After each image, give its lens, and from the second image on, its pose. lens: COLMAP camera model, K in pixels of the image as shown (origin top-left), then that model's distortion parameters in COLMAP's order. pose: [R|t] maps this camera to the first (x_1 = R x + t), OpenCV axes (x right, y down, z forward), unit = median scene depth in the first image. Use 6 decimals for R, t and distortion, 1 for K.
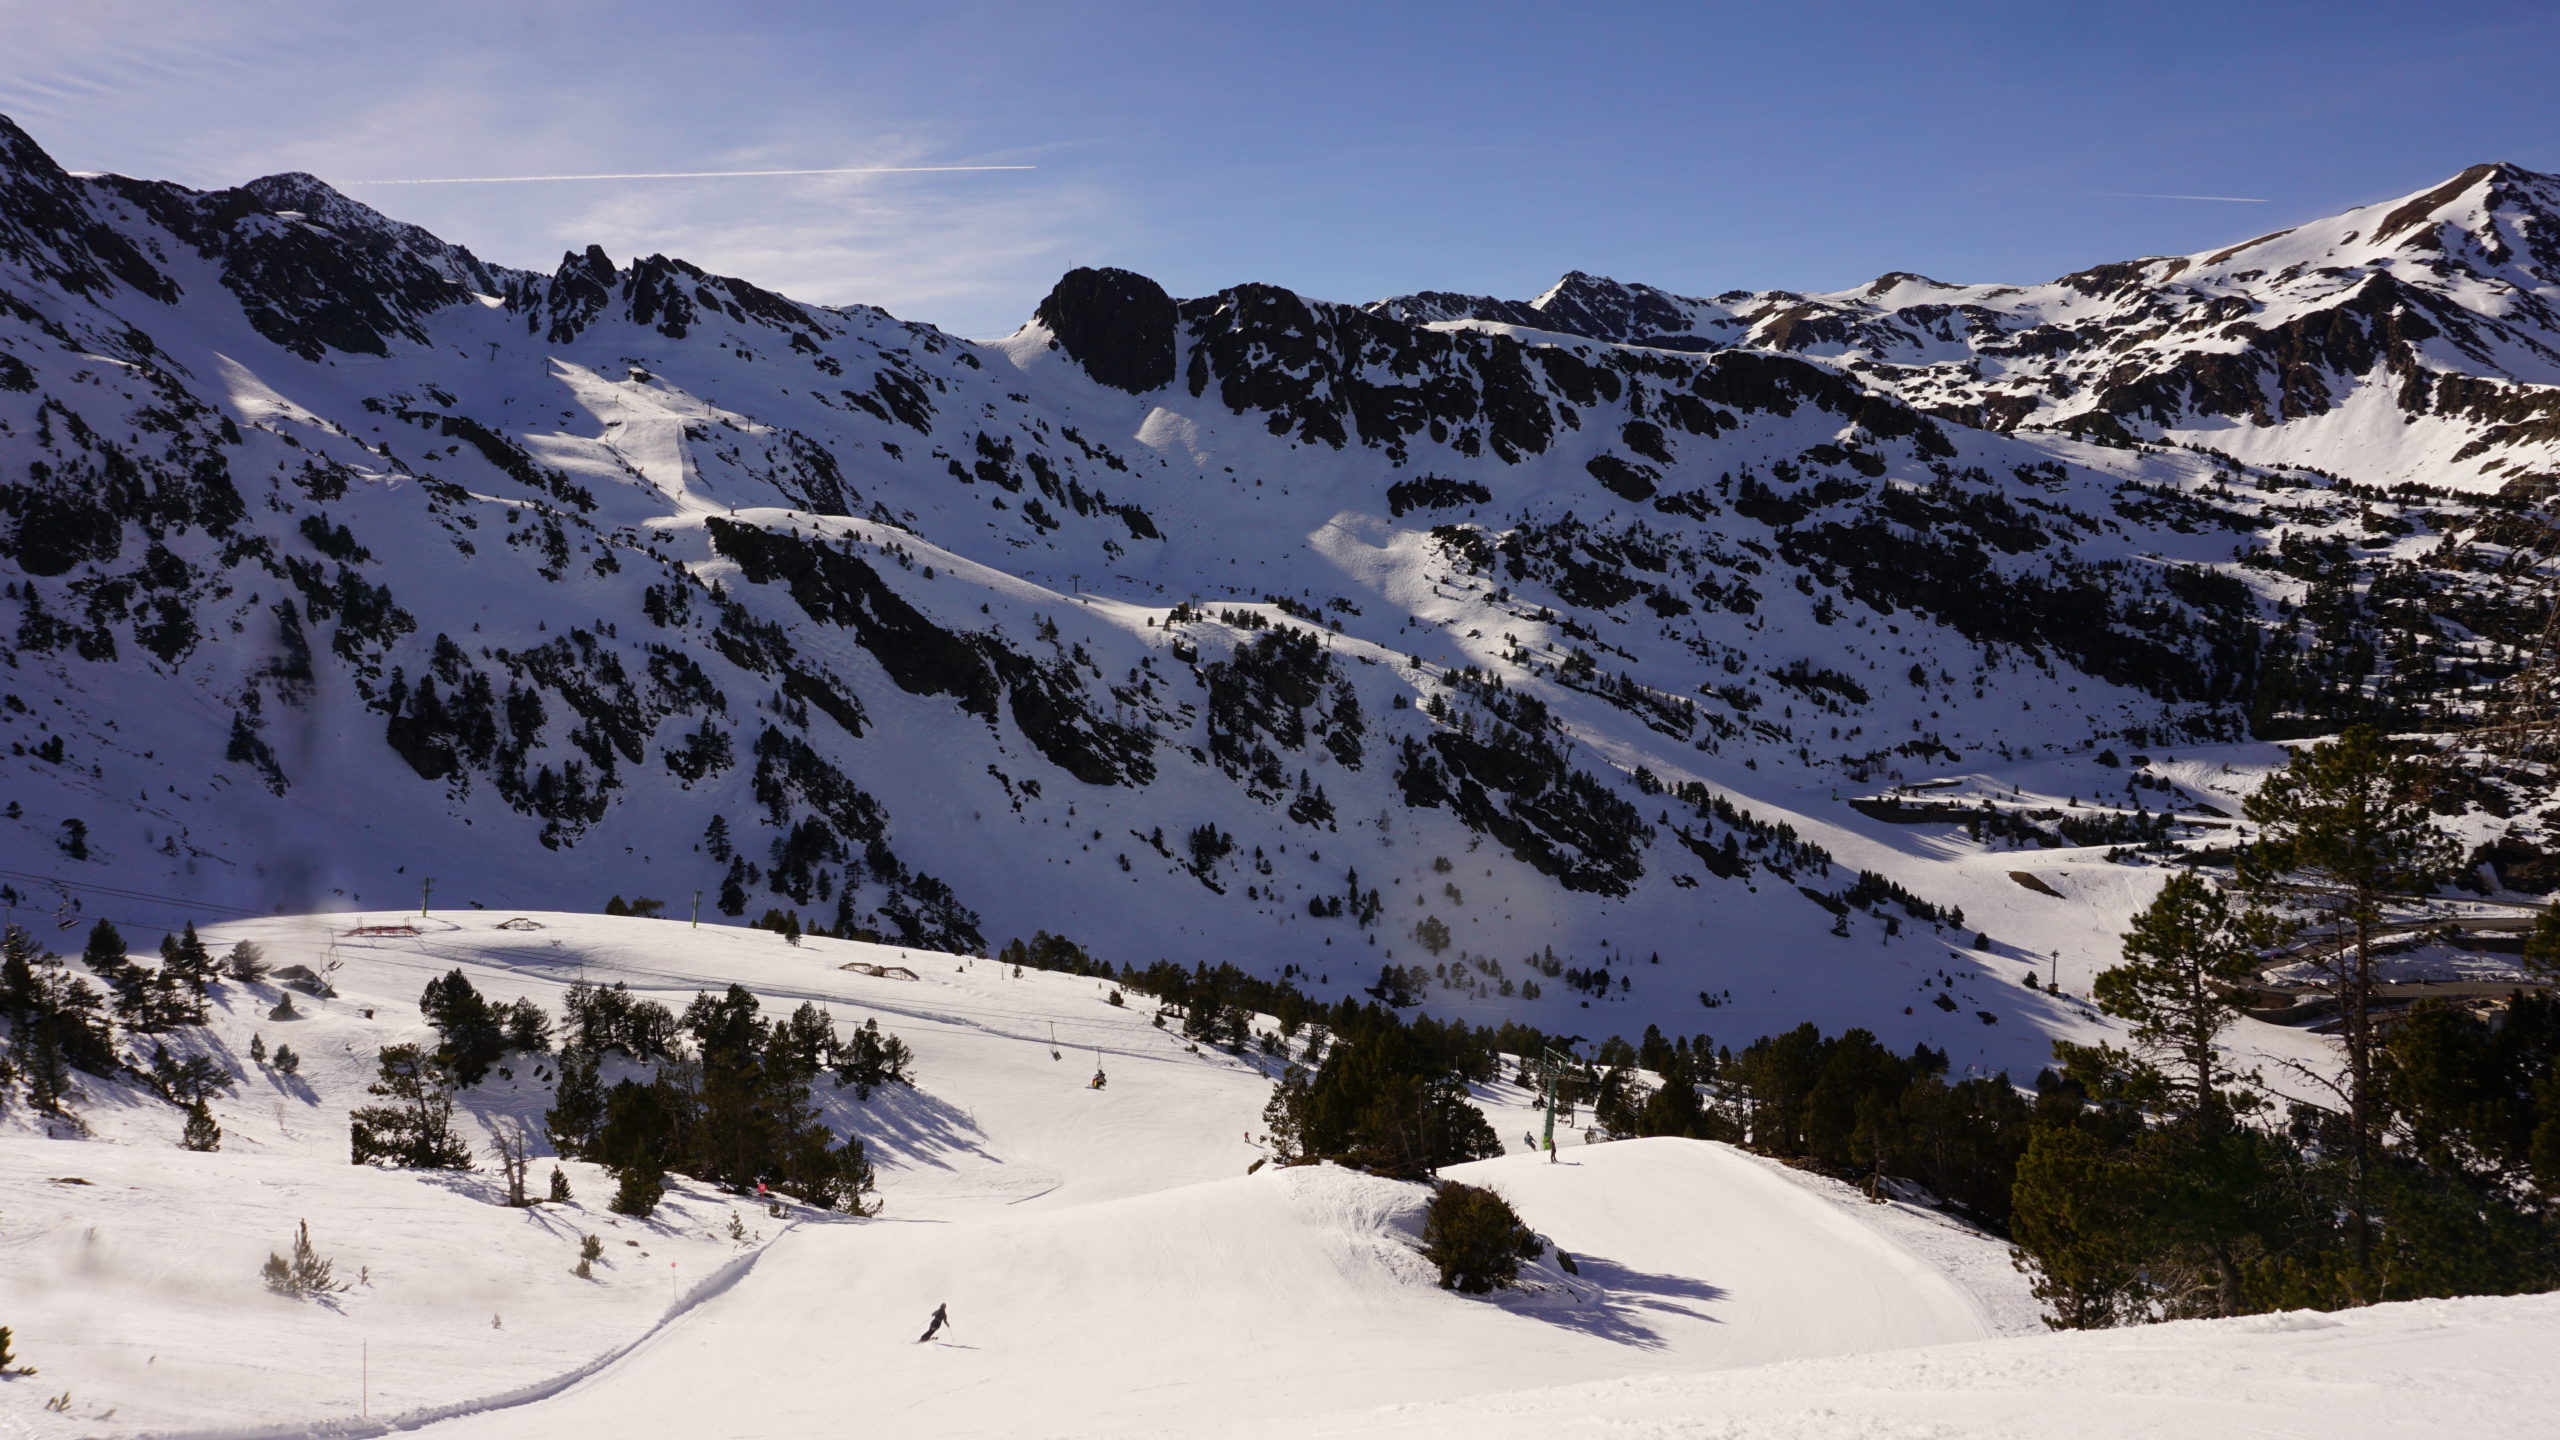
lens RADIAL K [[1685.6, 0, 1280.0], [0, 1685.6, 720.0], [0, 0, 1]] dist [-0.002347, 0.002148]
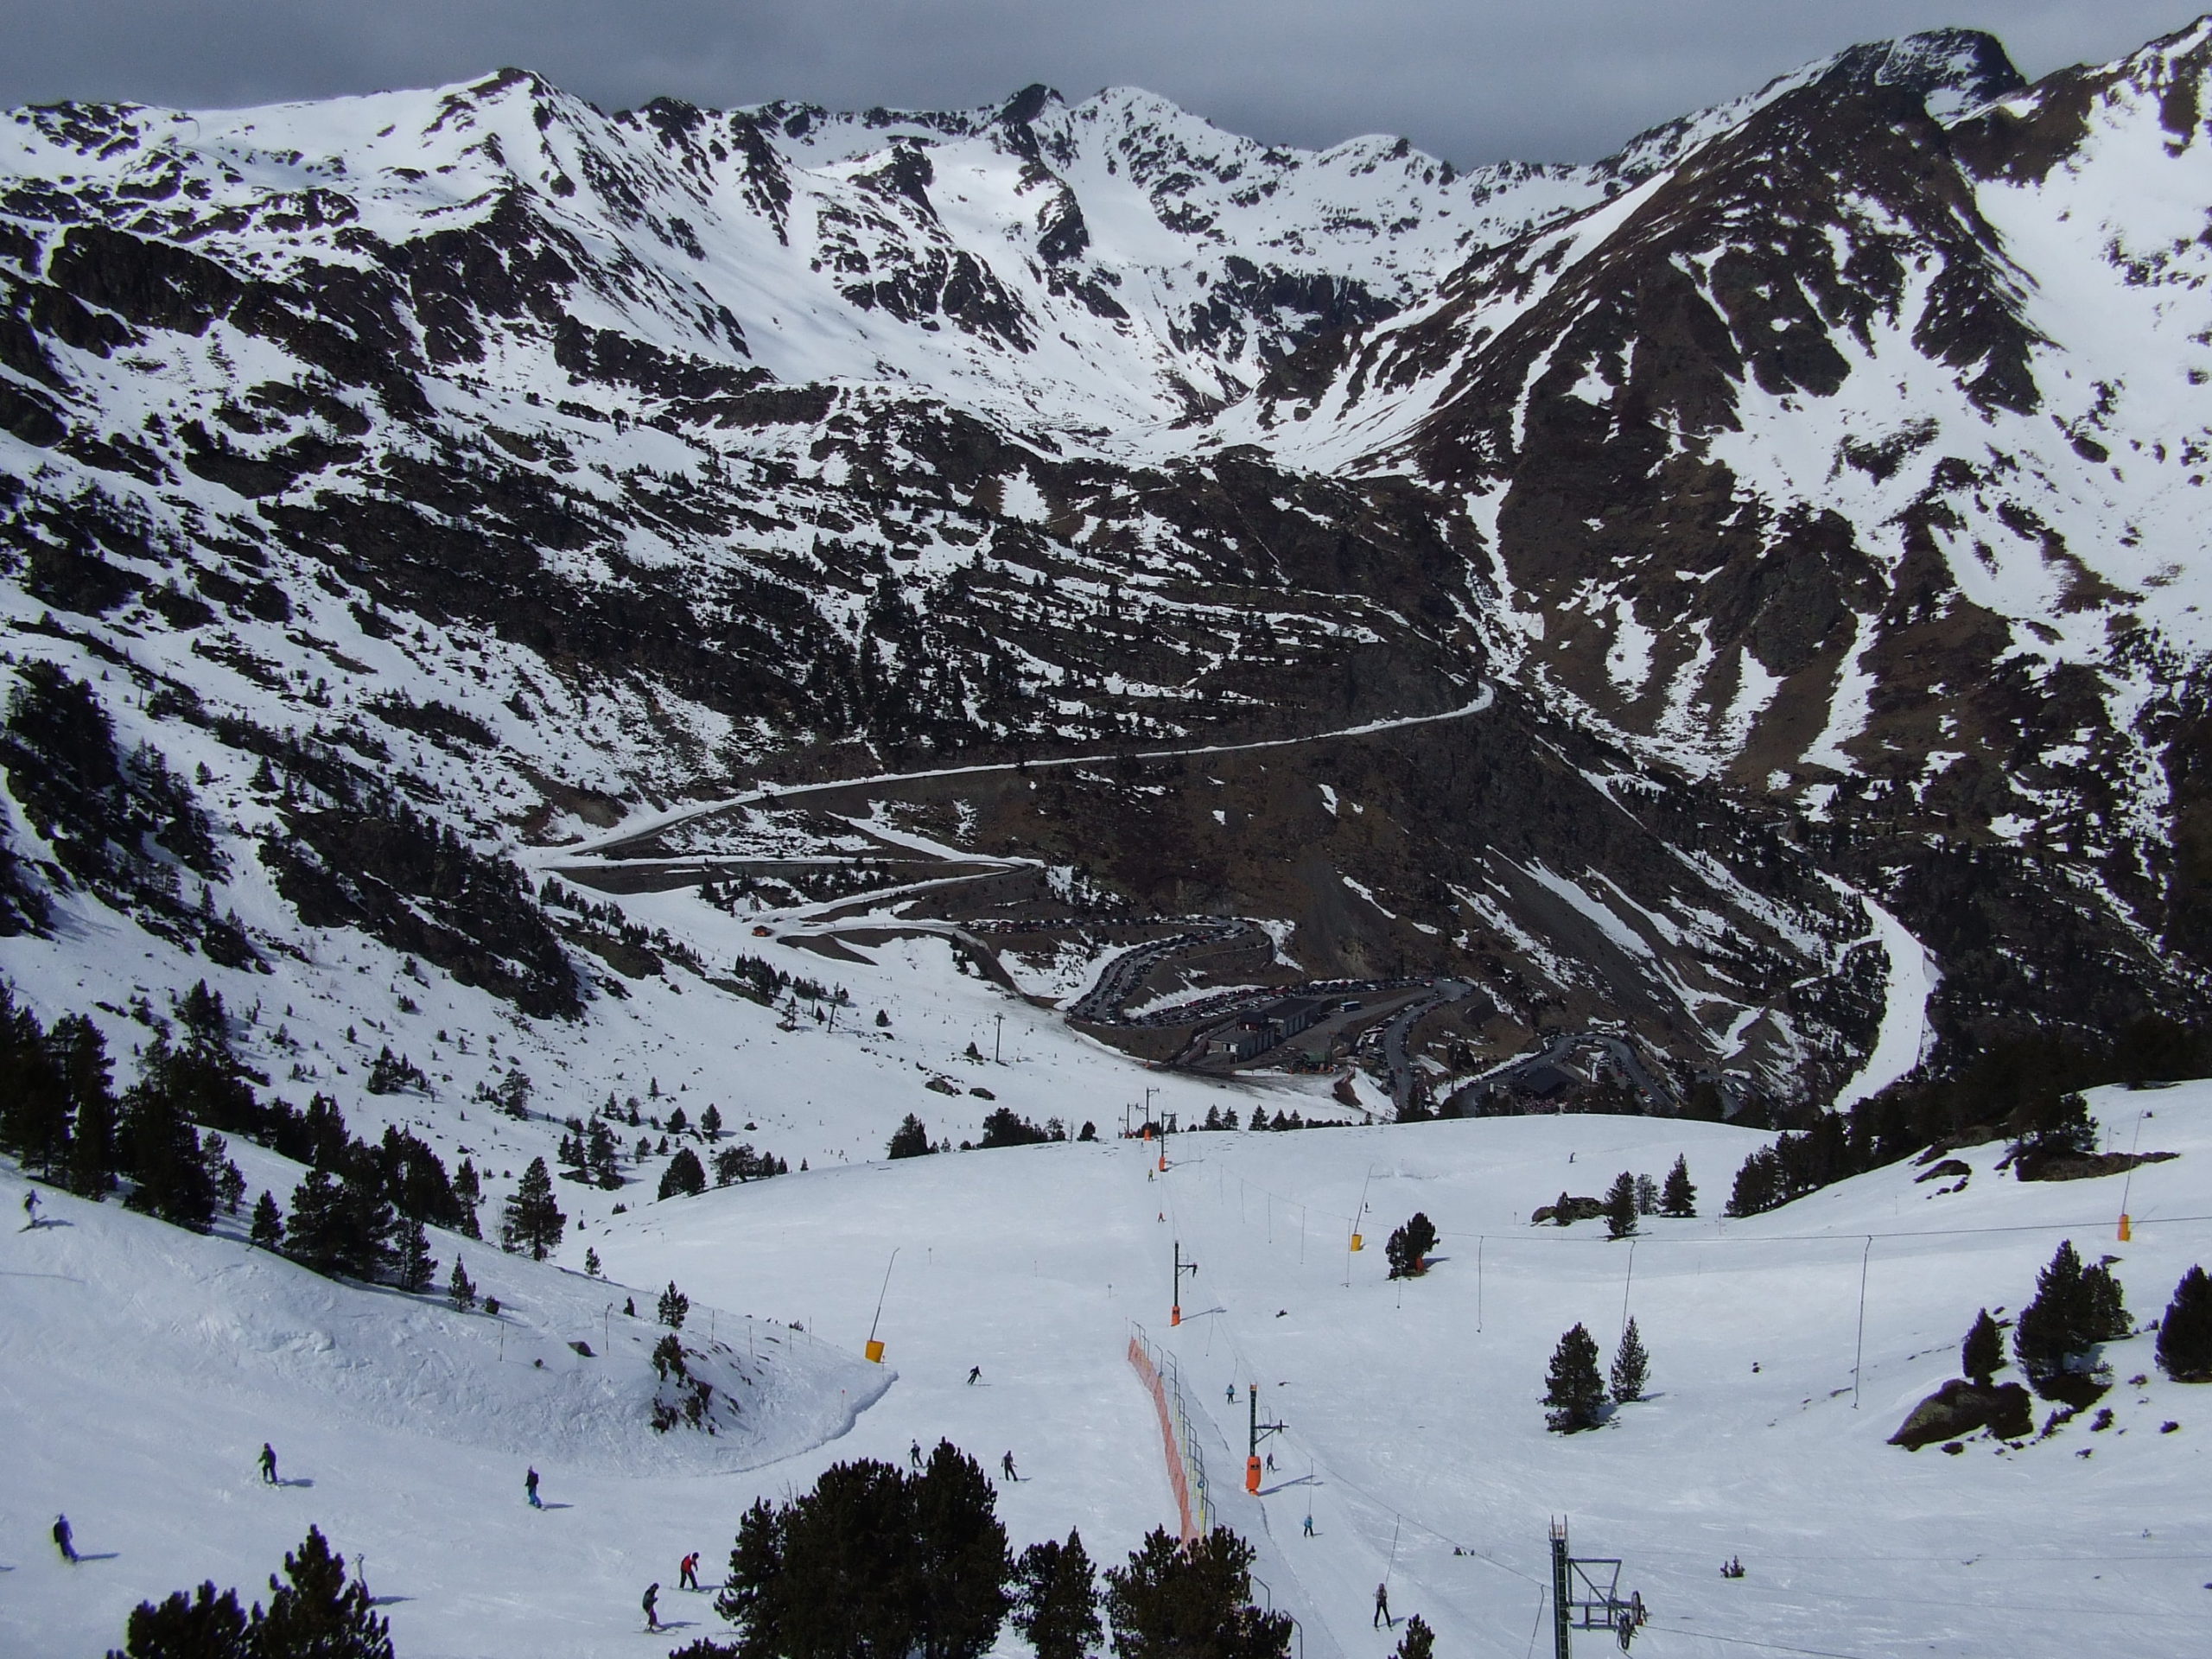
lens RADIAL K [[2543.8, 0, 1106.0], [0, 2543.8, 829.5], [0, 0, 1]] dist [-0.011141, -0.044735]
pose [[0.533911, -0.067463, 0.842845, -0.395297], [0.032523, 0.997713, 0.059256, -0.025039], [-0.844915, -0.004225, 0.534884, 0.114078]]
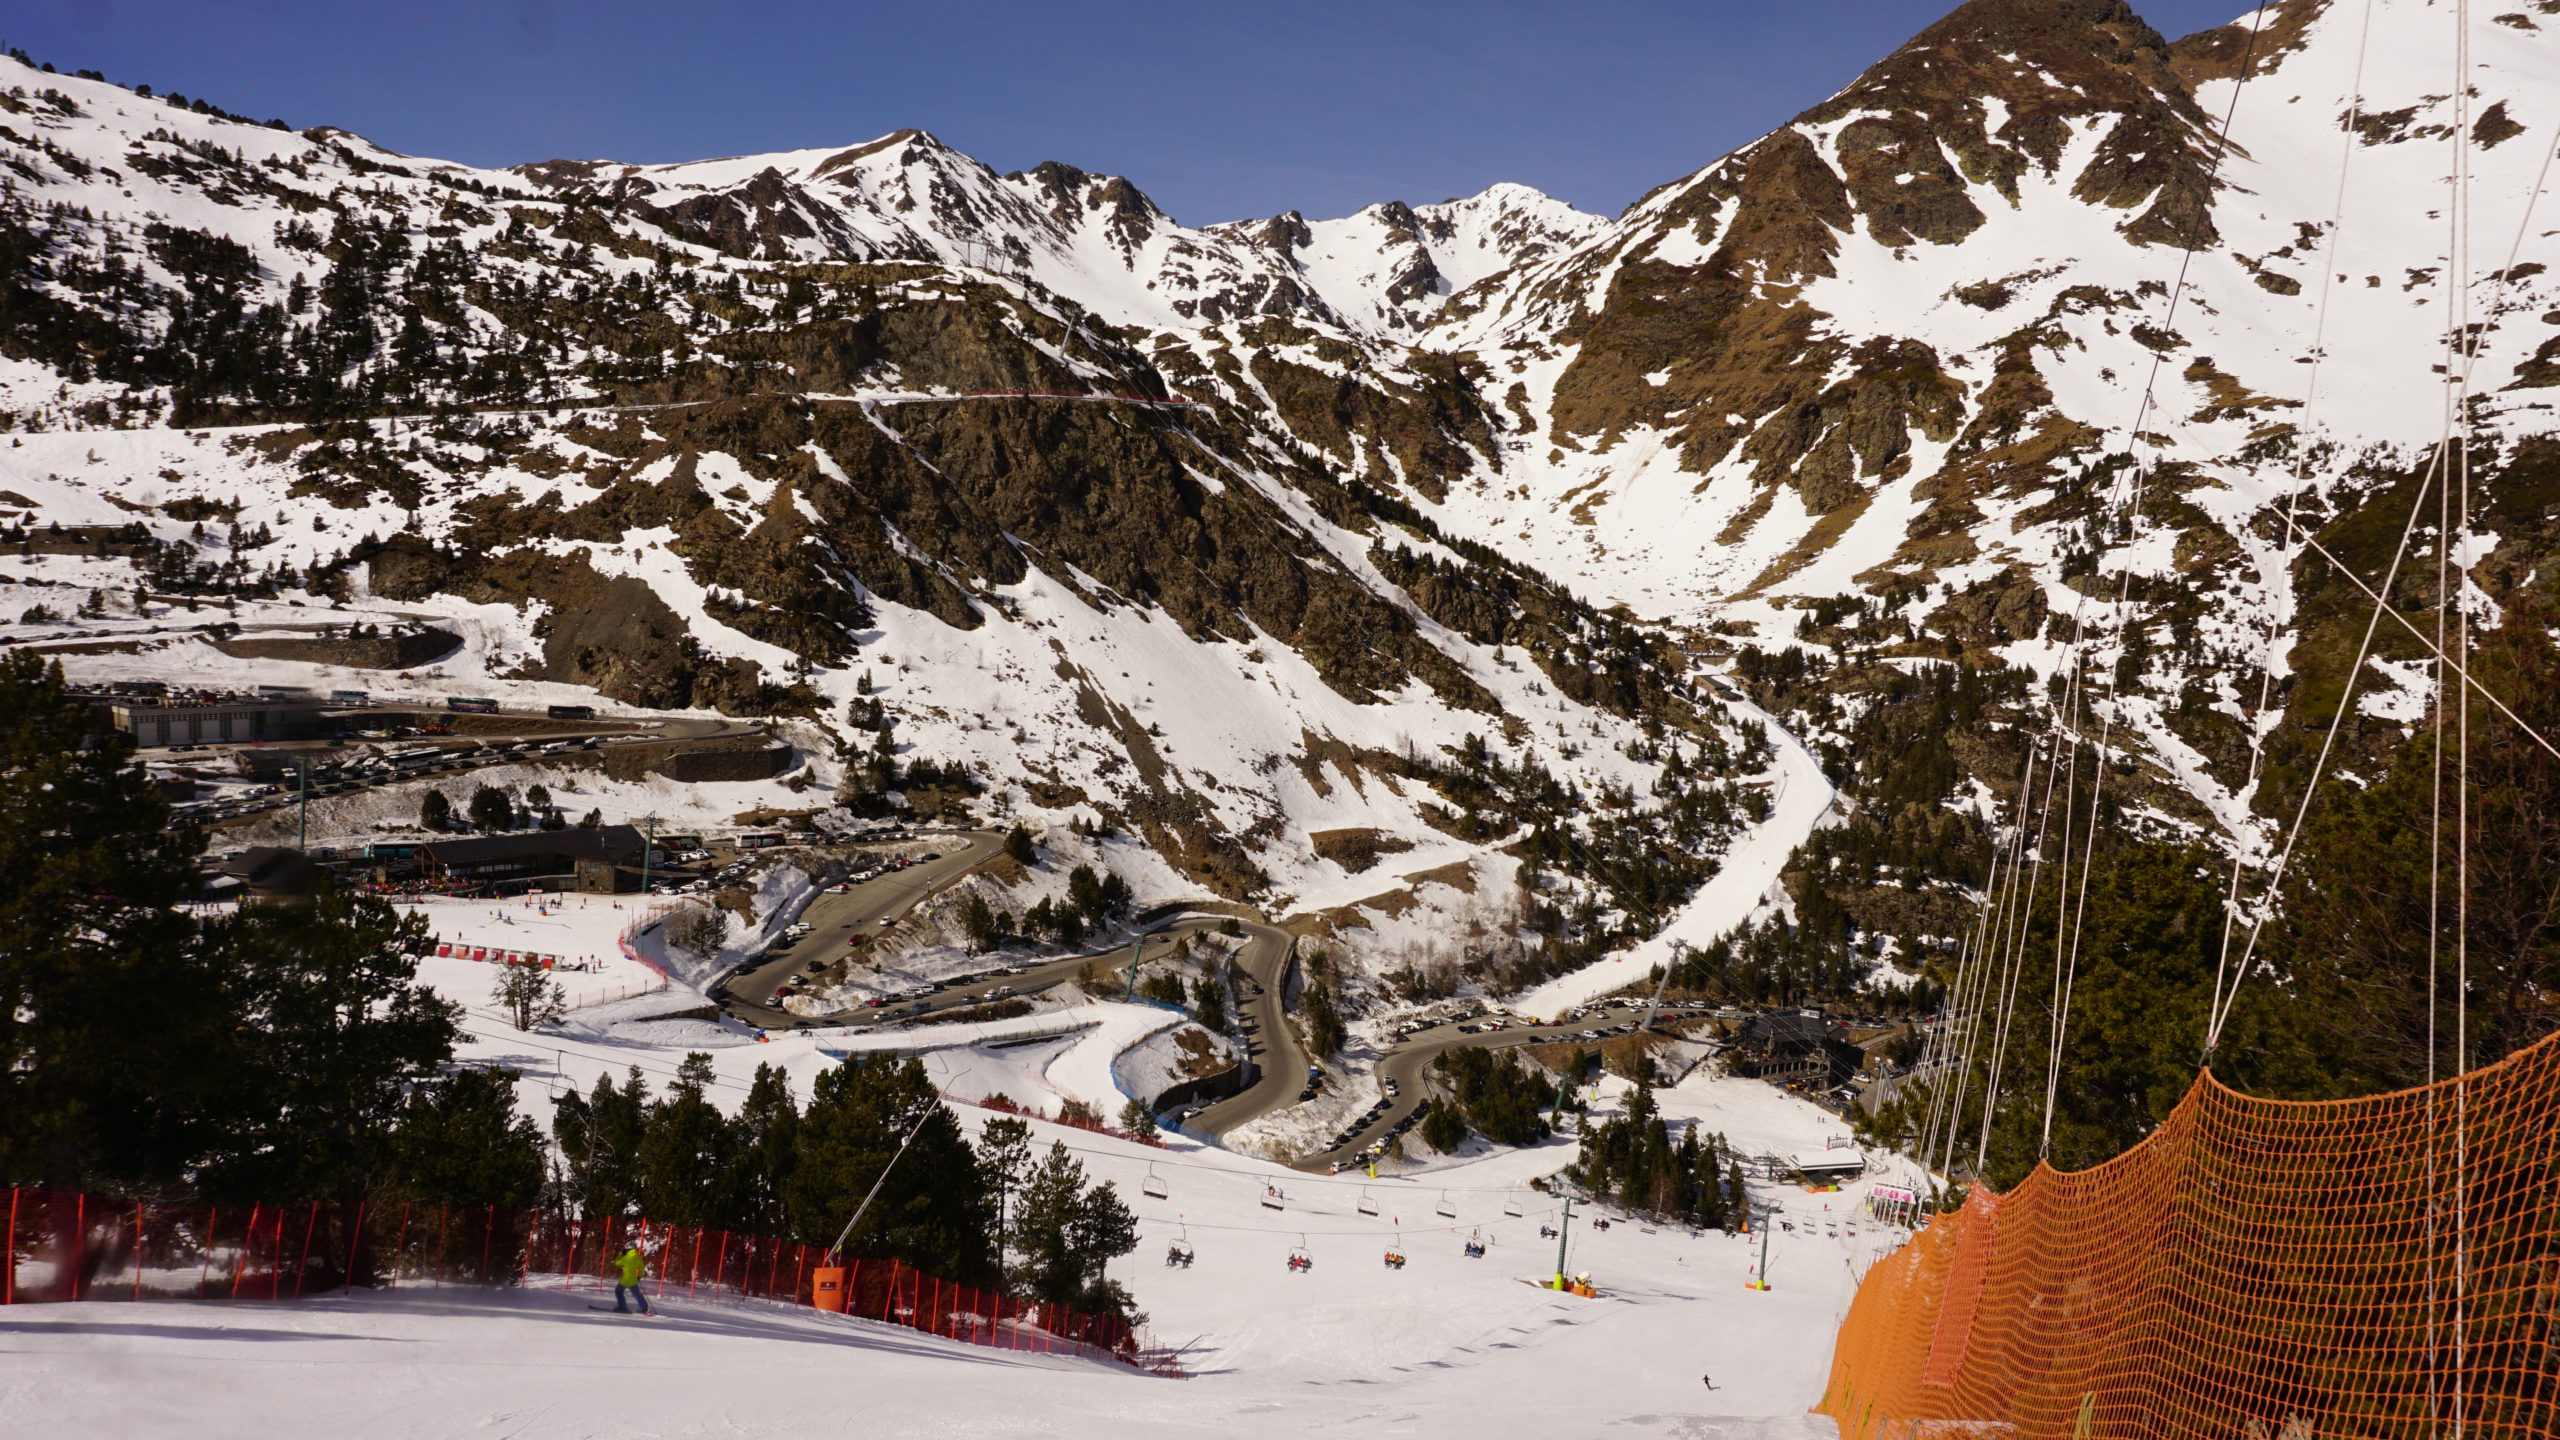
lens RADIAL K [[1685.6, 0, 1280.0], [0, 1685.6, 720.0], [0, 0, 1]] dist [-0.002347, 0.002148]
pose [[0.737556, 0.015679, 0.675103, 0.330610], [0.001991, 0.999676, -0.025392, 0.107329], [-0.675283, 0.020072, 0.737286, 0.150612]]
